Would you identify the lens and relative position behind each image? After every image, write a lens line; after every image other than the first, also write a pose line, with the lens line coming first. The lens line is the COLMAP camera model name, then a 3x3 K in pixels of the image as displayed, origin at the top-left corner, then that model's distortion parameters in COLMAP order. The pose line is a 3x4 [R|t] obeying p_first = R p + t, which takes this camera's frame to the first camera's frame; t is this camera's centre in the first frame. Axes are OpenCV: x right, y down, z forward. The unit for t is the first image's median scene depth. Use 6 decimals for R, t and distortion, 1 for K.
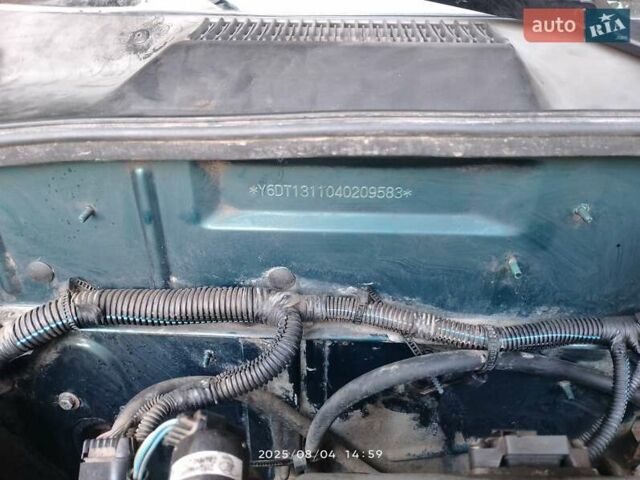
lens RADIAL K [[416.4, 0, 328.1], [0, 416.4, 240.6], [0, 0, 1]] dist [0.054507, -0.039421]
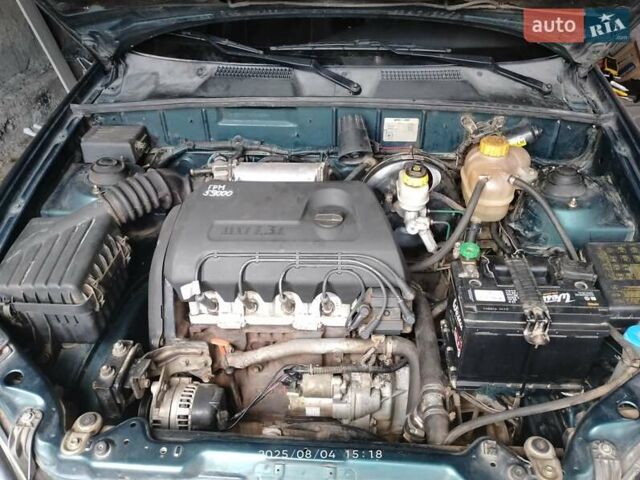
lens RADIAL K [[416.4, 0, 328.1], [0, 416.4, 240.6], [0, 0, 1]] dist [0.054507, -0.039421]
pose [[0.999738, 0.009866, -0.020633, 0.821726], [-0.006981, 0.990750, 0.135519, 0.506386], [0.021779, -0.135339, 0.990560, -3.032686]]
